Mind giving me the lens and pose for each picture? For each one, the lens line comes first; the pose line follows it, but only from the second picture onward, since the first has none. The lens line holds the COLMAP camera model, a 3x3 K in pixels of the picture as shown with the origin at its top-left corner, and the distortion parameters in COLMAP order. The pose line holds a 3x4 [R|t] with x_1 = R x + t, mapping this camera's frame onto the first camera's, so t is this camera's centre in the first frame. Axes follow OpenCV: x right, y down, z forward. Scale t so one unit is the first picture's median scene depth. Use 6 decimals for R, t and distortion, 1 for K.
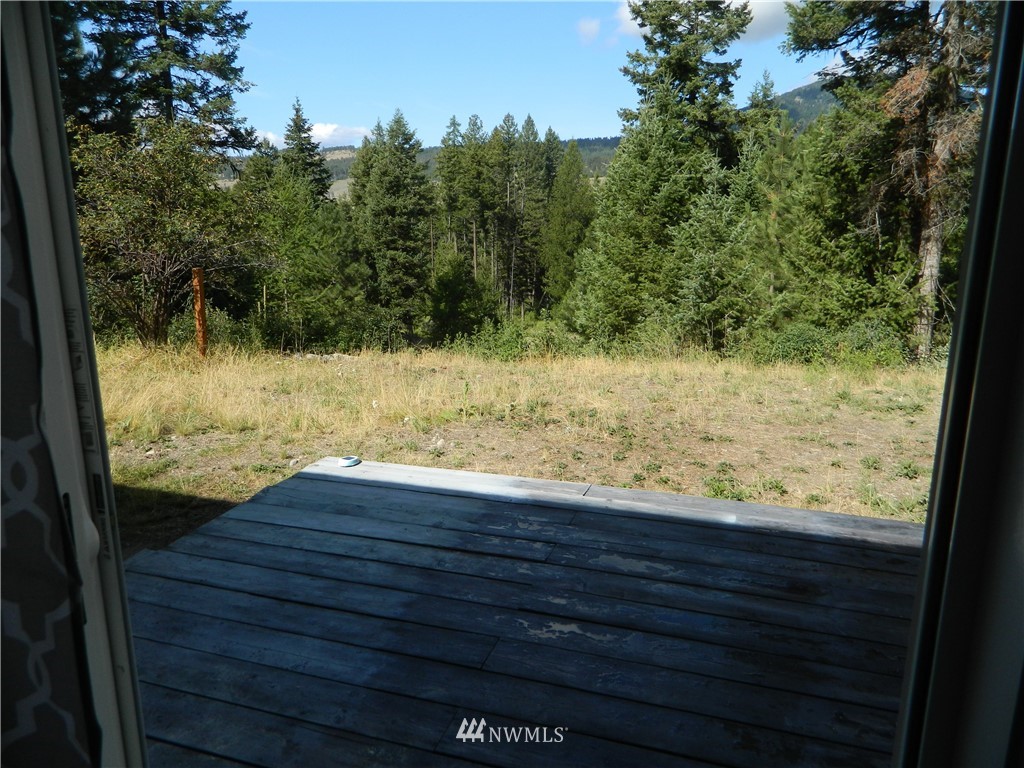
lens RADIAL K [[749.7, 0, 513.2], [0, 749.7, 379.2], [0, 0, 1]] dist [0.000467, -0.011831]
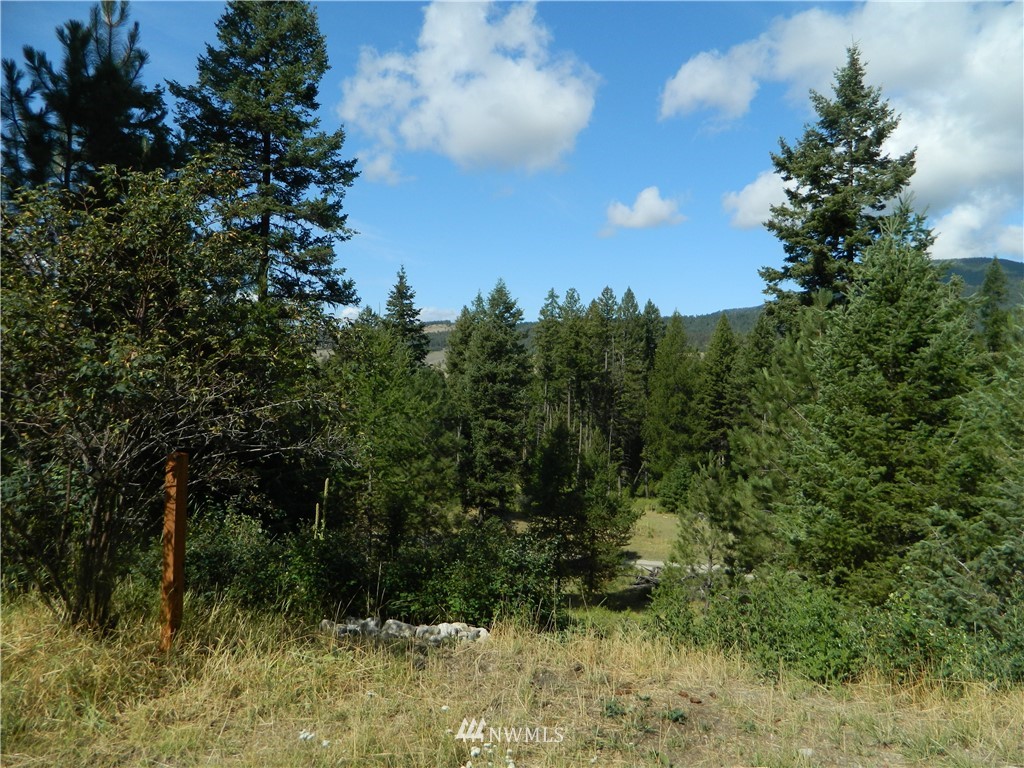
lens RADIAL K [[749.7, 0, 509.8], [0, 749.7, 379.6], [0, 0, 1]] dist [0.000467, -0.011831]
pose [[0.992610, 0.020679, -0.119577, -0.030339], [-0.046783, 0.974414, -0.219839, -0.019457], [0.111971, 0.223808, 0.968180, 0.107731]]
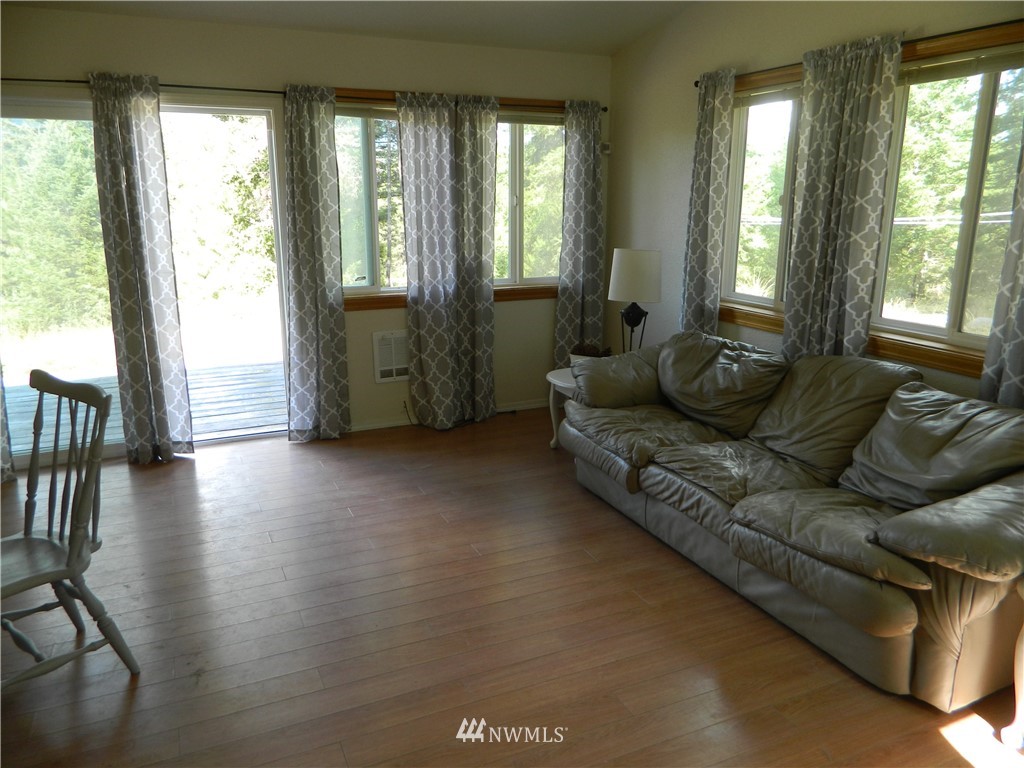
lens RADIAL K [[749.7, 0, 512.4], [0, 749.7, 382.4], [0, 0, 1]] dist [0.000467, -0.011831]
pose [[0.734696, -0.161864, 0.658803, -0.038035], [0.155987, 0.985405, 0.068151, 0.017007], [-0.660219, 0.052695, 0.749222, -0.081439]]
